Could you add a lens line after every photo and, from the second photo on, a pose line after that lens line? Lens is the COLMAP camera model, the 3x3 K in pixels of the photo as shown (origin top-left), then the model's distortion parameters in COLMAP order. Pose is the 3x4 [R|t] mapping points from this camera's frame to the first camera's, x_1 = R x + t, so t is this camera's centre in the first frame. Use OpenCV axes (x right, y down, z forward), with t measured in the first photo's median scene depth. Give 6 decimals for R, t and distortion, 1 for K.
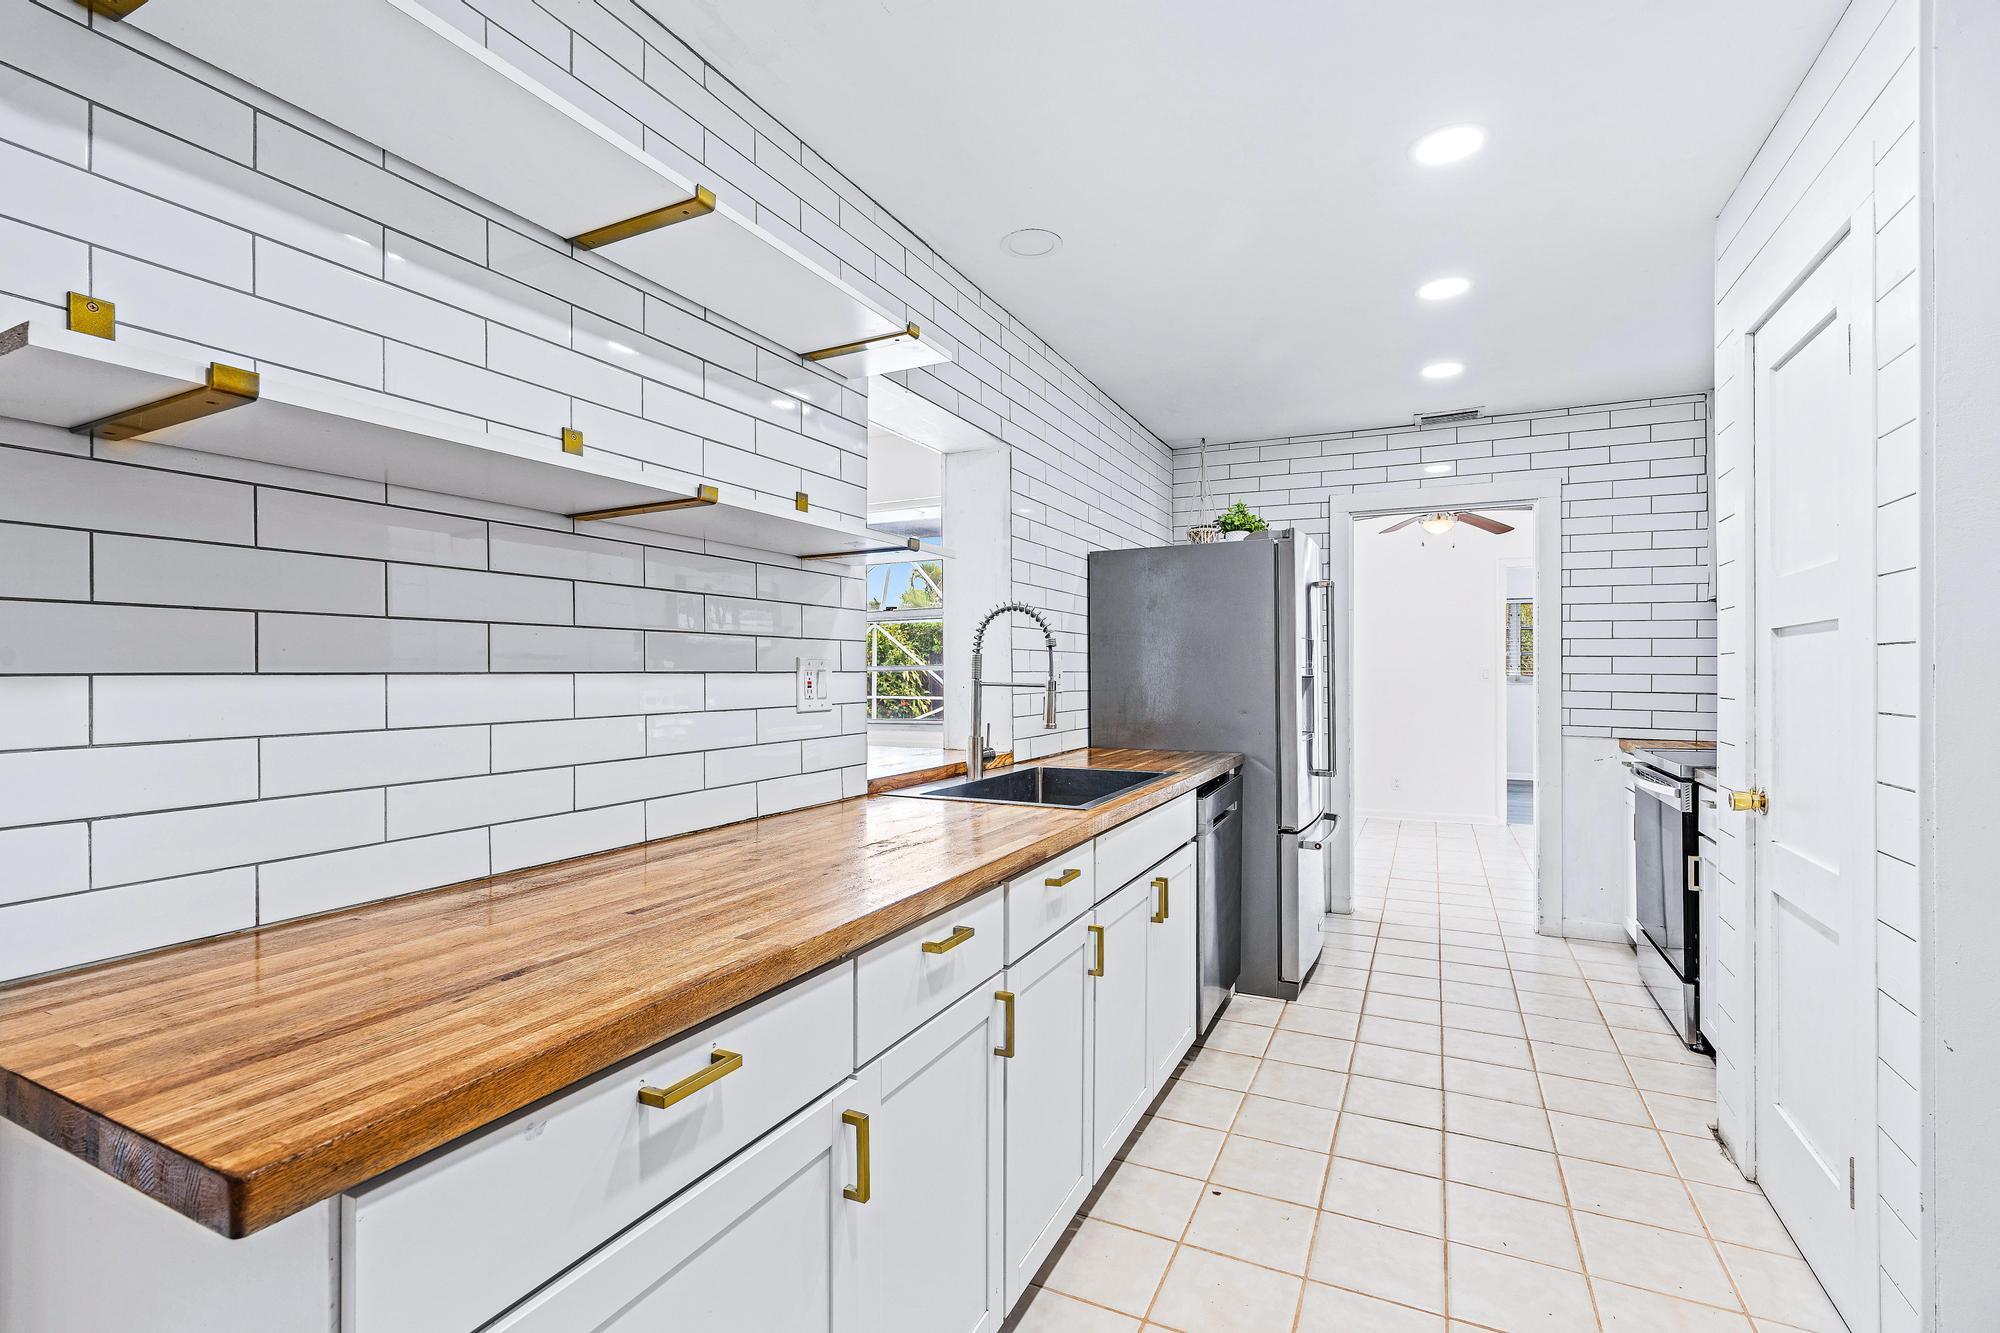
lens RADIAL K [[901.6, 0, 993.0], [0, 901.6, 669.5], [0, 0, 1]] dist [0.002855, -0.000828]
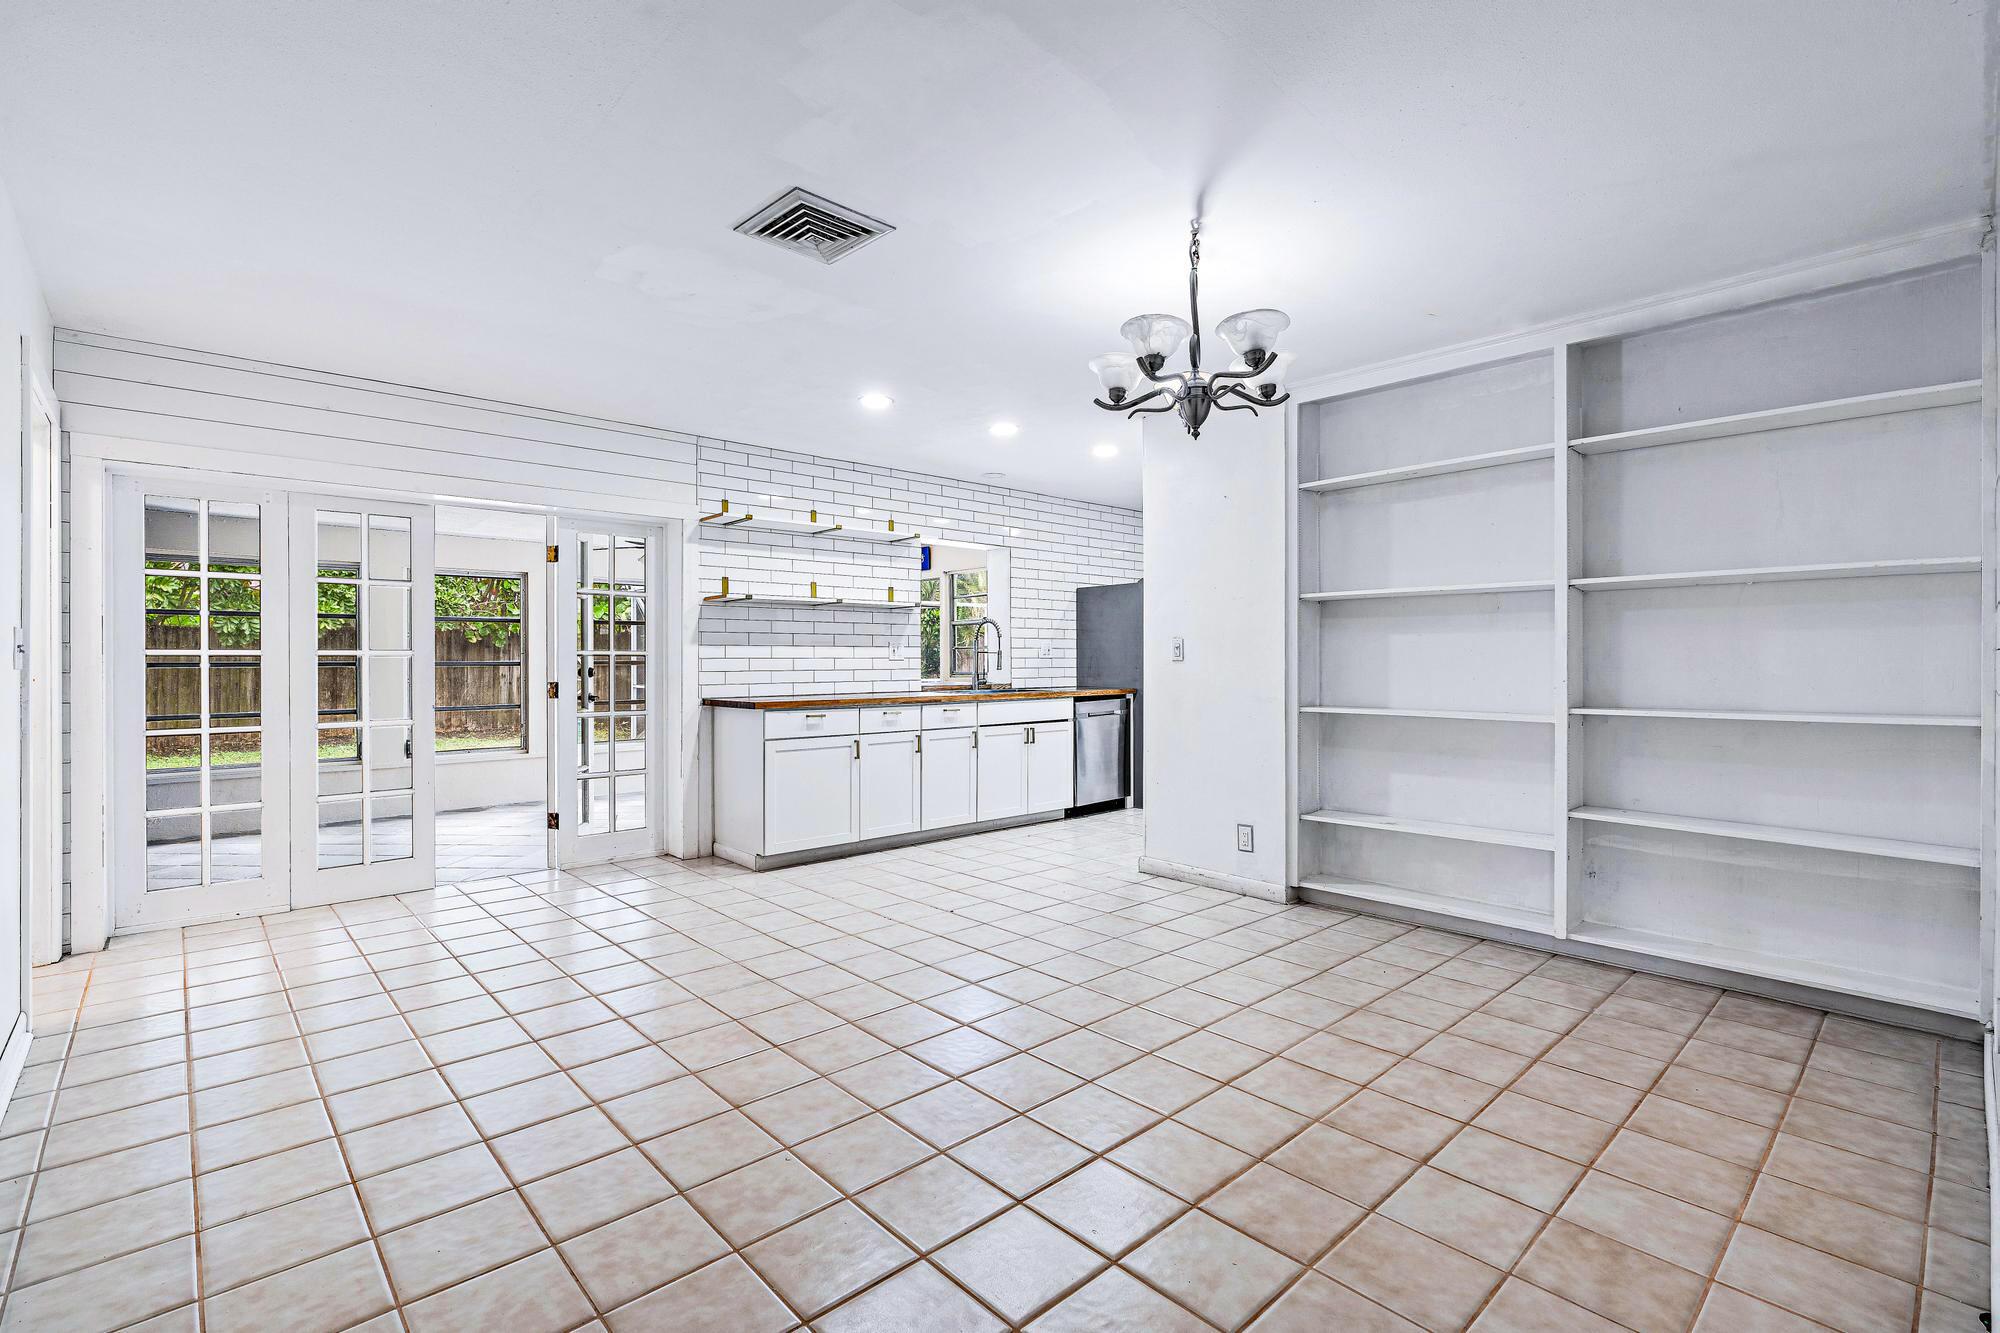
lens RADIAL K [[901.6, 0, 999.9], [0, 901.6, 663.8], [0, 0, 1]] dist [0.002855, -0.000828]
pose [[0.934783, -0.000269, -0.355220, 1.200968], [0.002703, 0.999976, 0.006354, 0.041980], [0.355210, -0.006899, 0.934761, -1.690612]]
